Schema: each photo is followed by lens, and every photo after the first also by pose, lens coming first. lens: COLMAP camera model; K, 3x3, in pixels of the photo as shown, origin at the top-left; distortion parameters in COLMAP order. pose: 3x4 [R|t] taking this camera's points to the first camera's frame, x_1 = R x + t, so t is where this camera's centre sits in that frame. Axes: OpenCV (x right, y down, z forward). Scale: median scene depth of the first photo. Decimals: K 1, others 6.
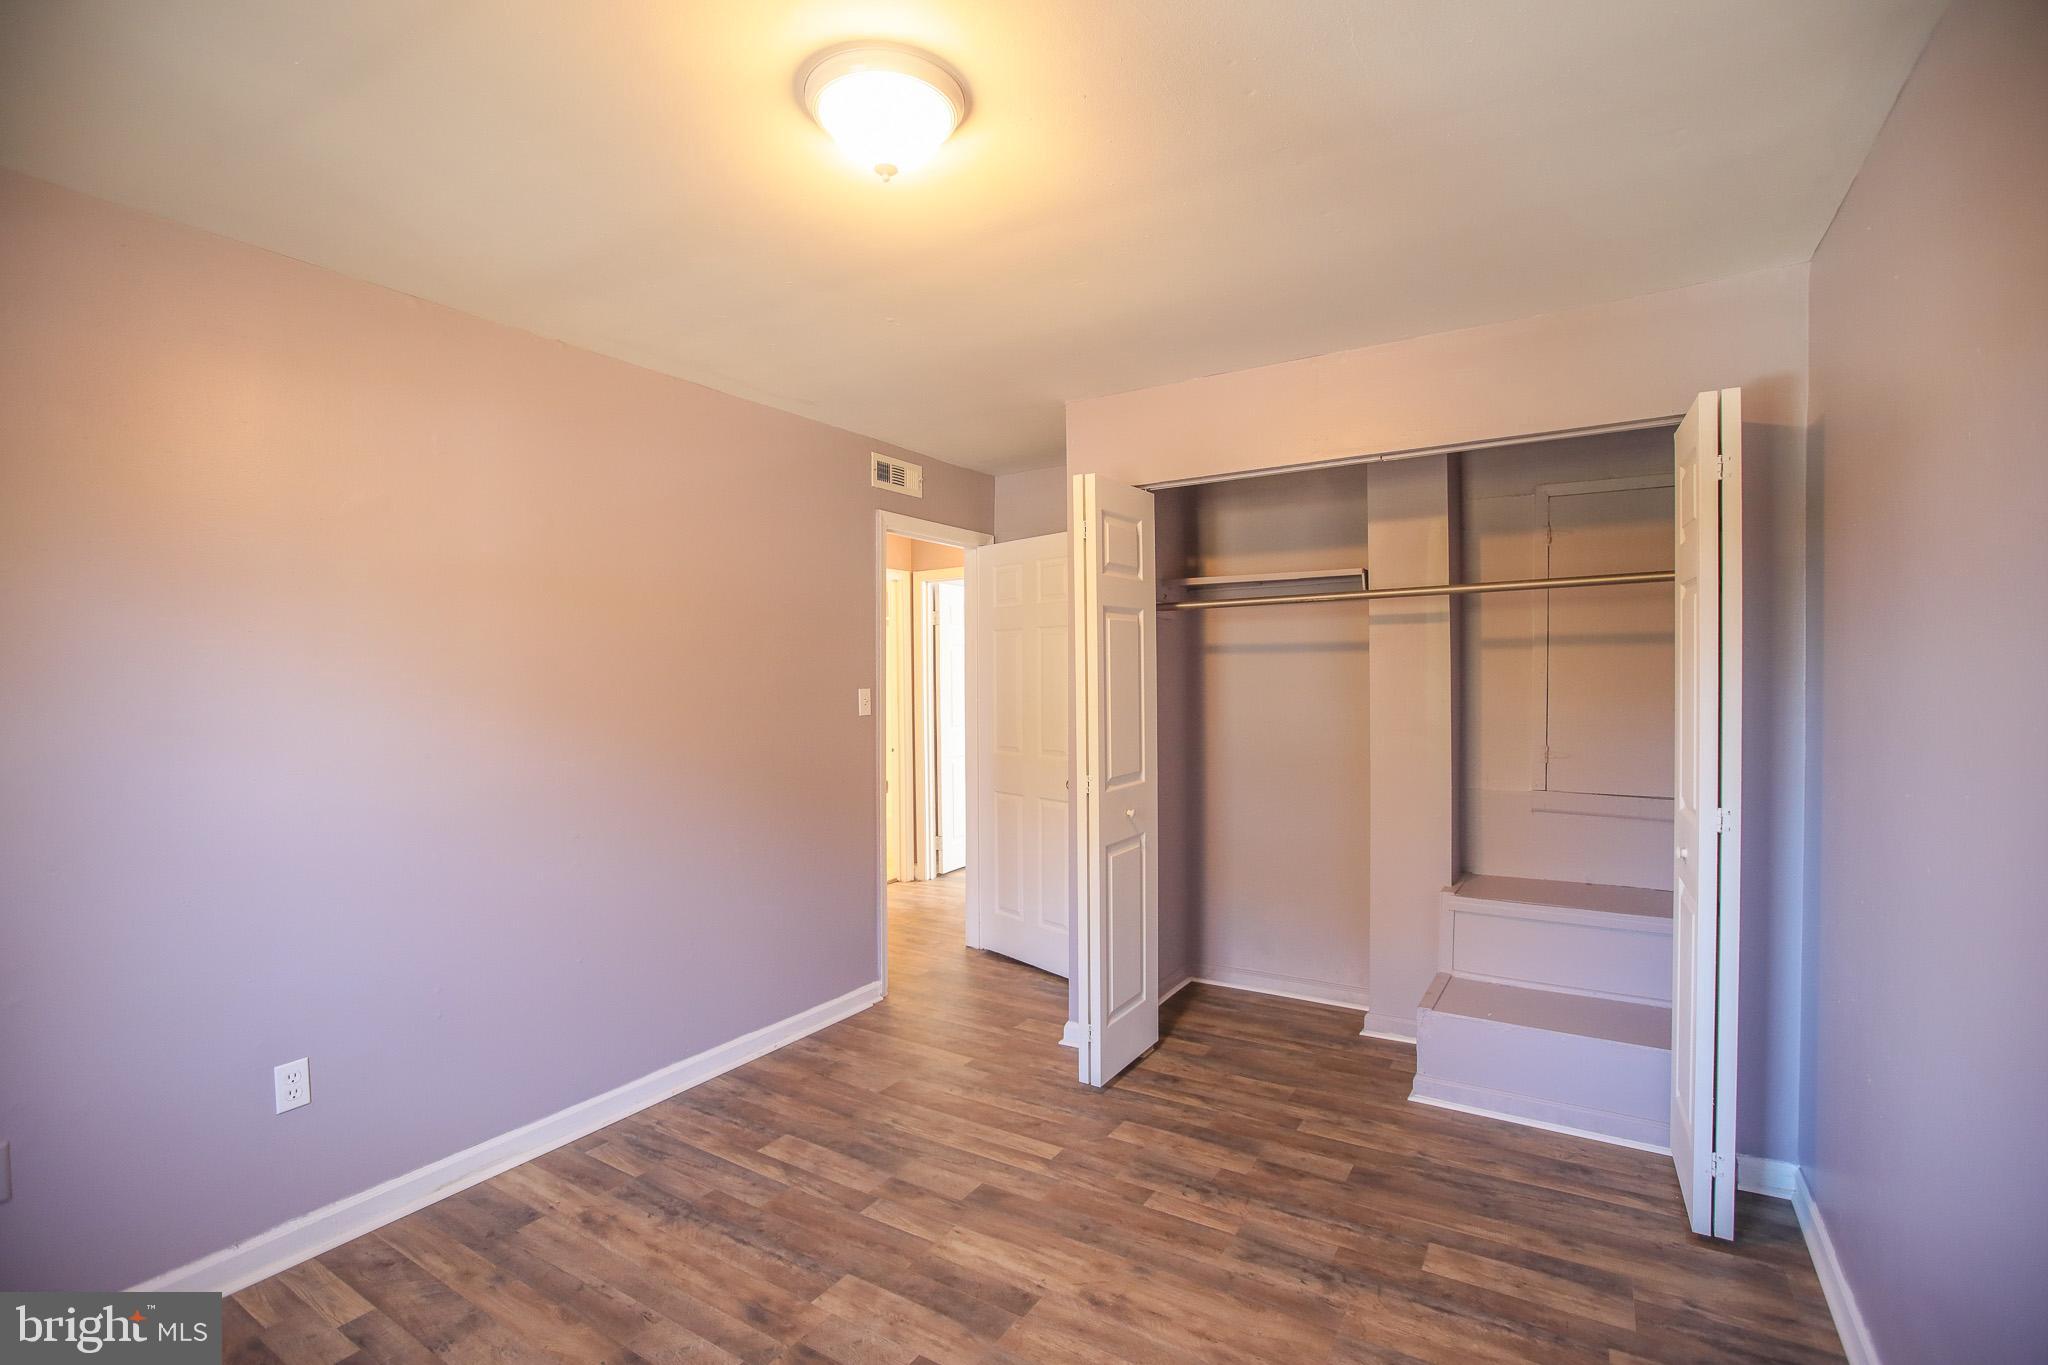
lens RADIAL K [[929.3, 0, 1014.3], [0, 929.3, 686.1], [0, 0, 1]] dist [-0.062833, 0.026395]
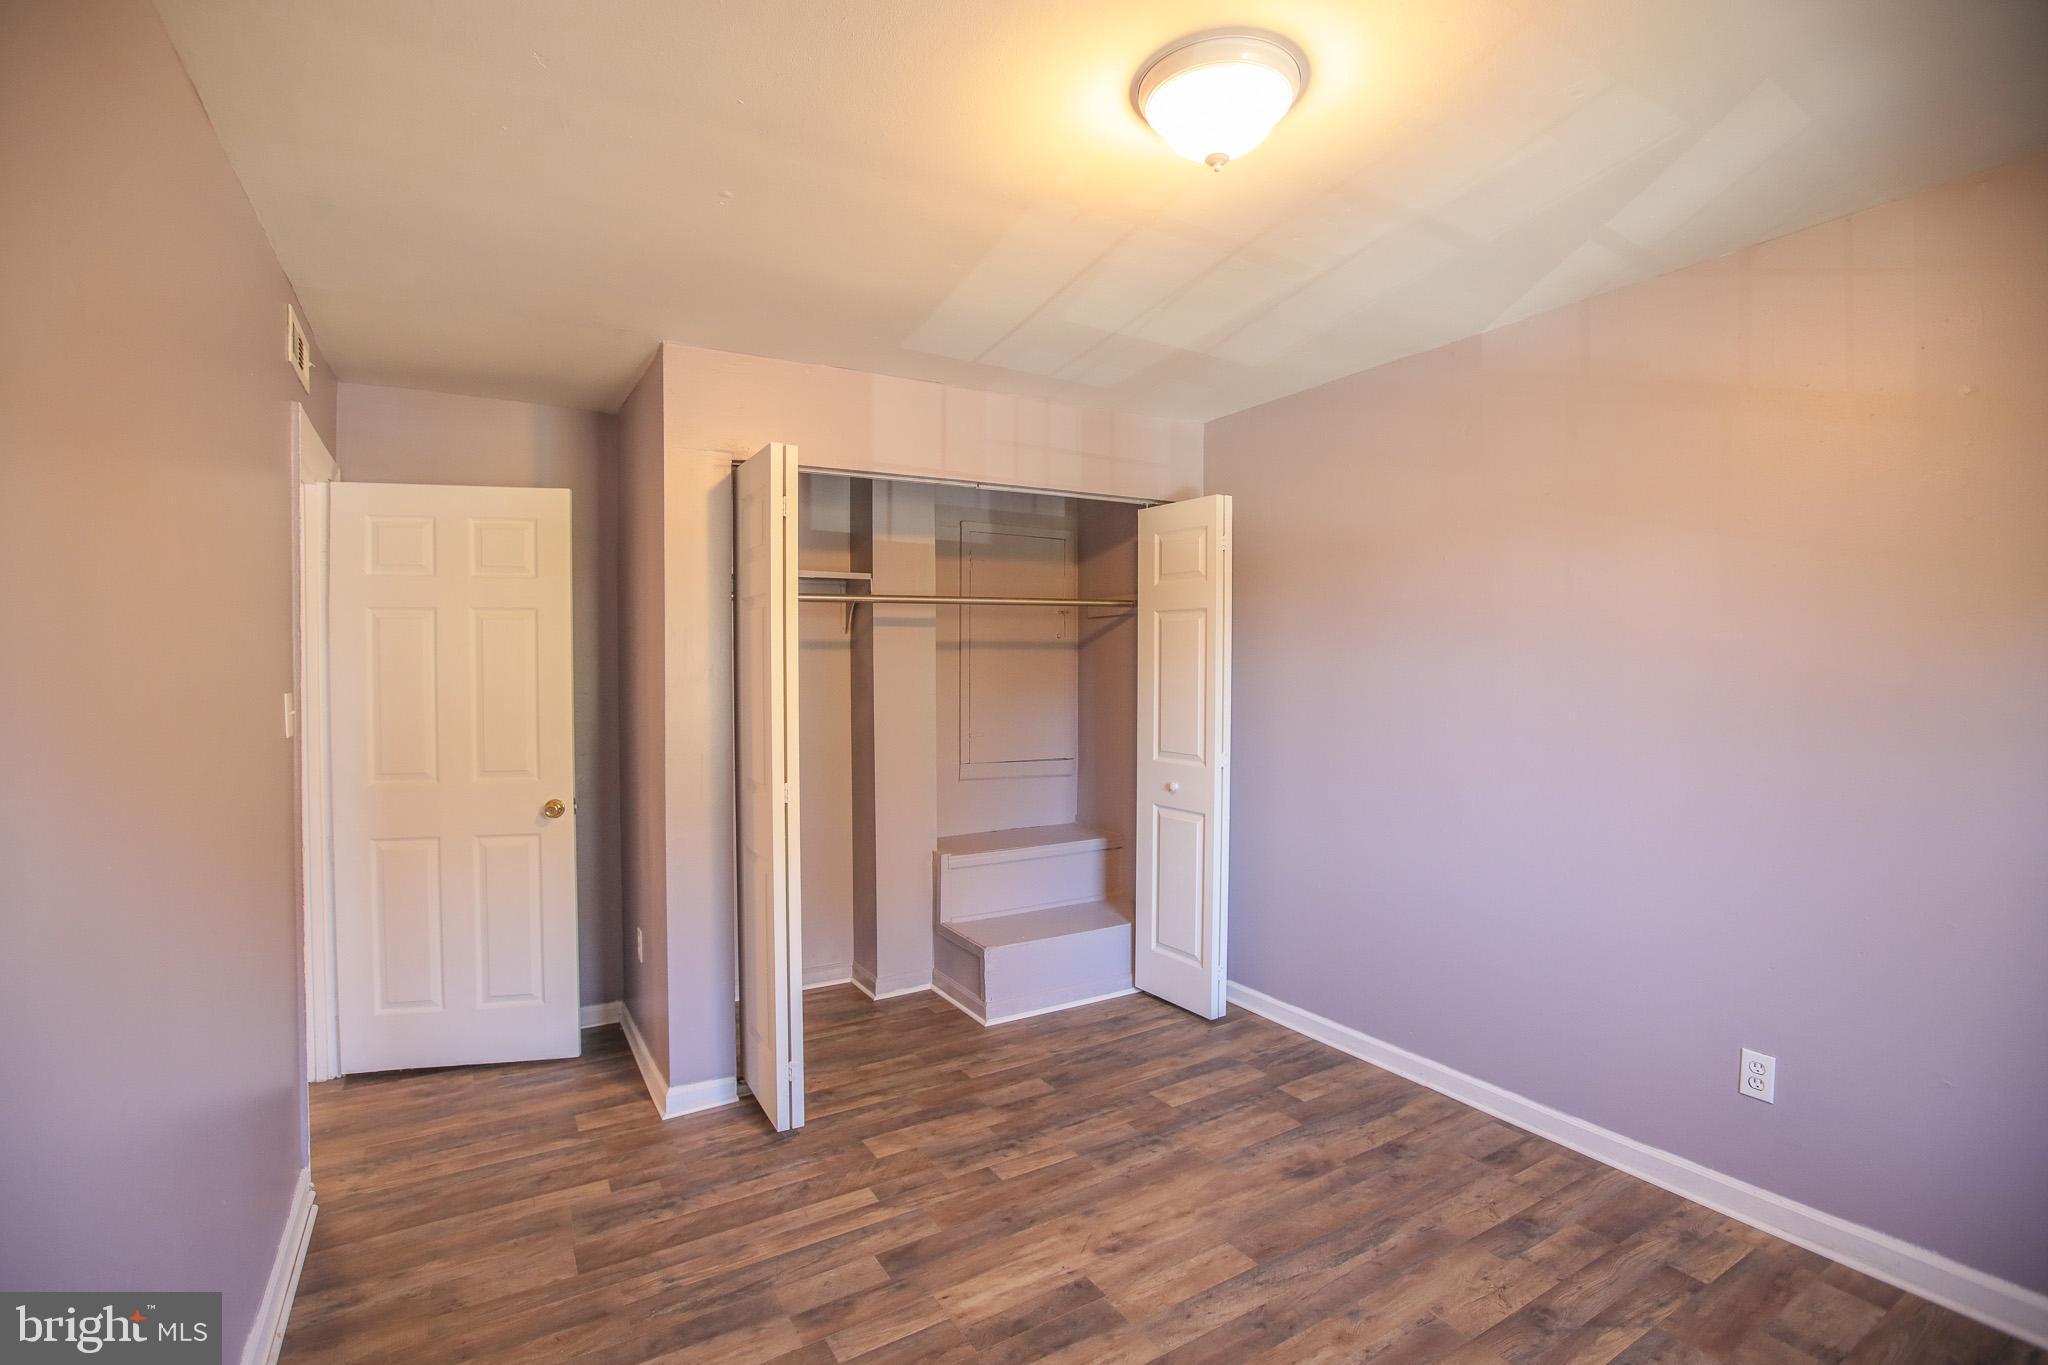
lens RADIAL K [[929.3, 0, 1014.3], [0, 929.3, 686.1], [0, 0, 1]] dist [-0.062833, 0.026395]
pose [[0.450387, -0.008952, 0.892788, -0.736664], [0.011671, 0.999923, 0.004139, 0.003335], [-0.892757, 0.008555, 0.450457, 0.488755]]
